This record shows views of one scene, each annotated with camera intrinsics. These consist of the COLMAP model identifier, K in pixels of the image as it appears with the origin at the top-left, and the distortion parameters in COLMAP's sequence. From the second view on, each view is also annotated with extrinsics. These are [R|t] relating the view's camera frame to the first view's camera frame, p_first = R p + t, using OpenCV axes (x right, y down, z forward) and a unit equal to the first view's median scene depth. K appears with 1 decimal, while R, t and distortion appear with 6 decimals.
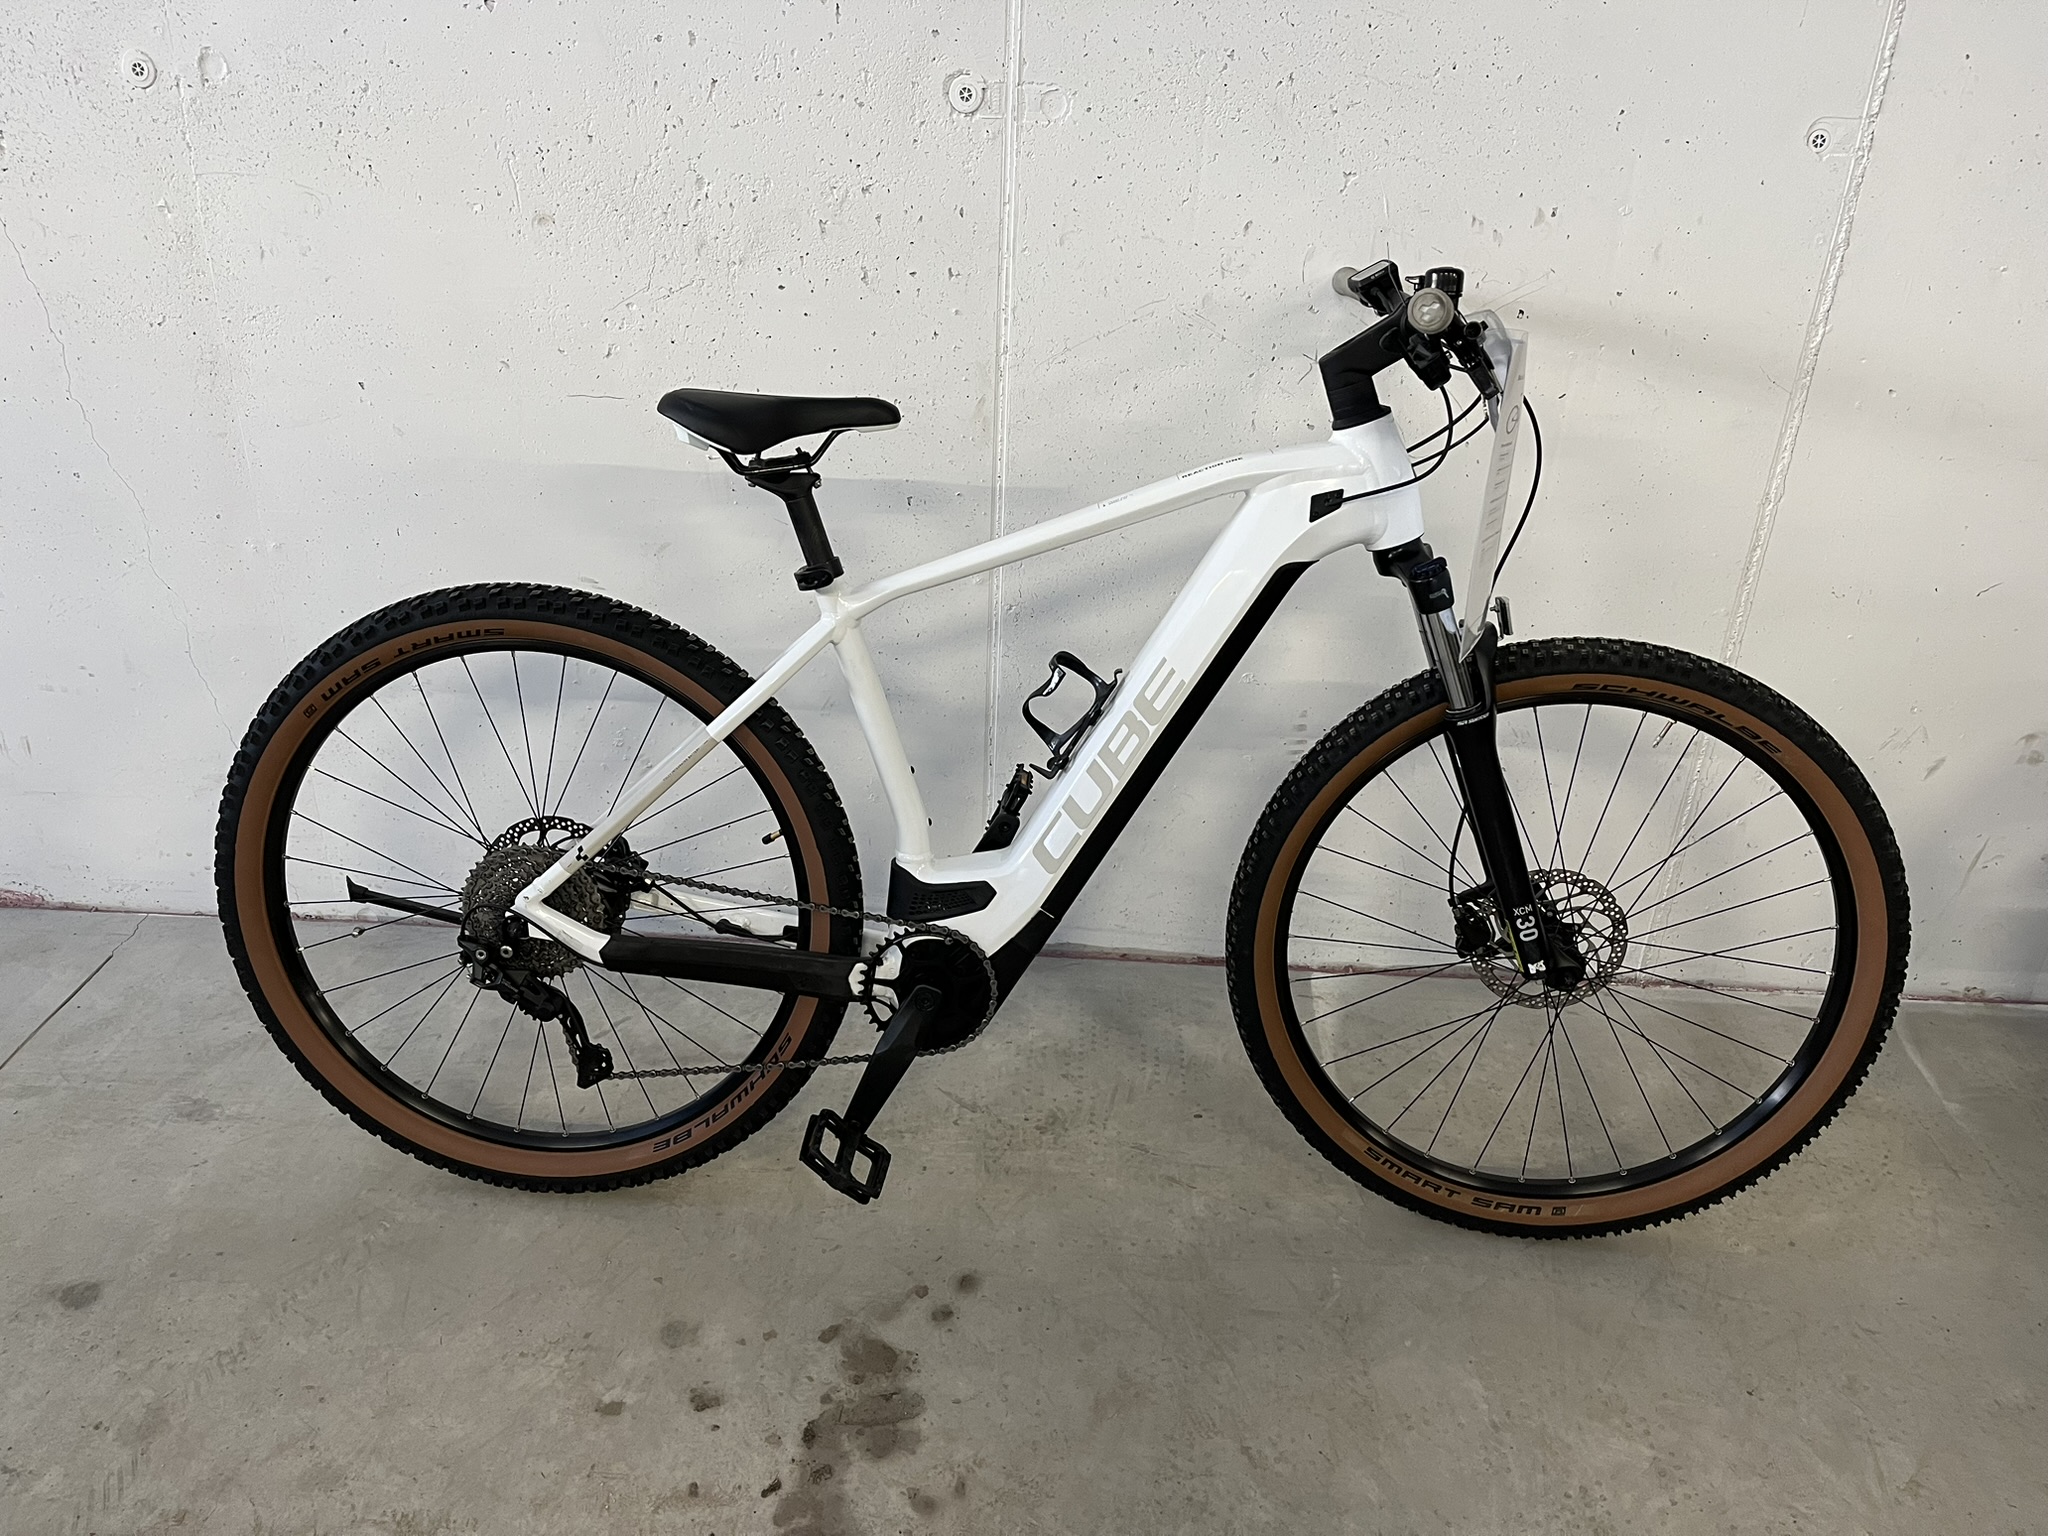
lens RADIAL K [[1563.9, 0, 1017.9], [0, 1563.9, 769.3], [0, 0, 1]] dist [0.068941, -0.106955]
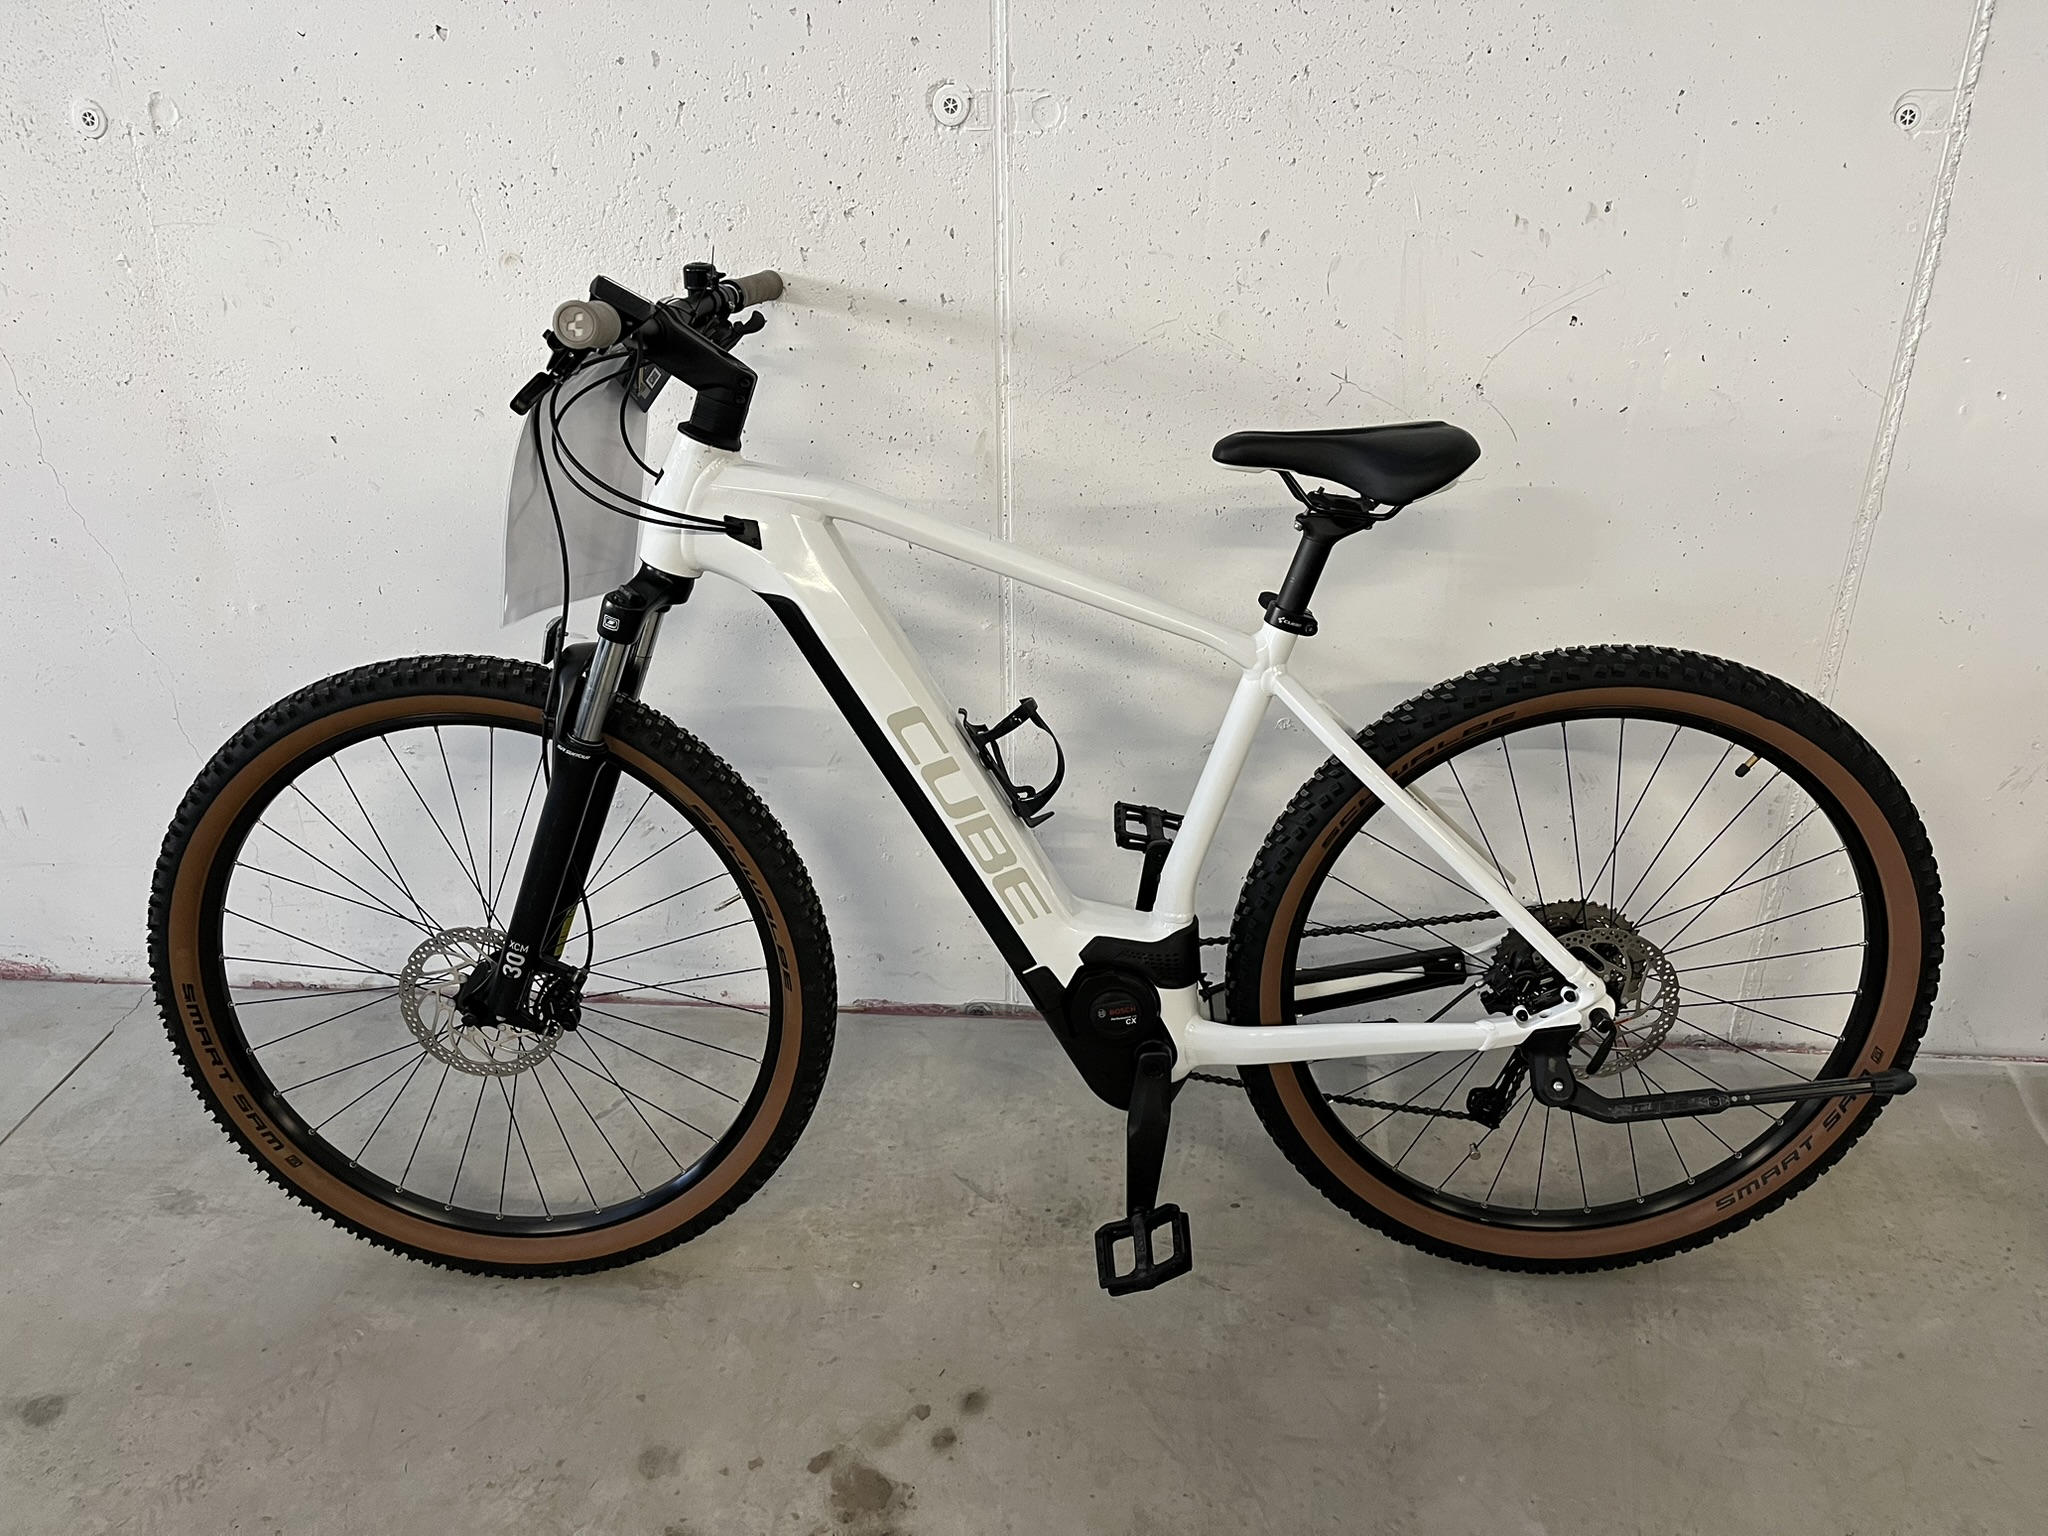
lens RADIAL K [[1563.9, 0, 1018.7], [0, 1563.9, 769.8], [0, 0, 1]] dist [0.068941, -0.106955]
pose [[0.997785, -0.018451, -0.063910, 0.056587], [0.018441, 0.999830, -0.000753, -0.038294], [0.063913, -0.000427, 0.997955, 0.082404]]
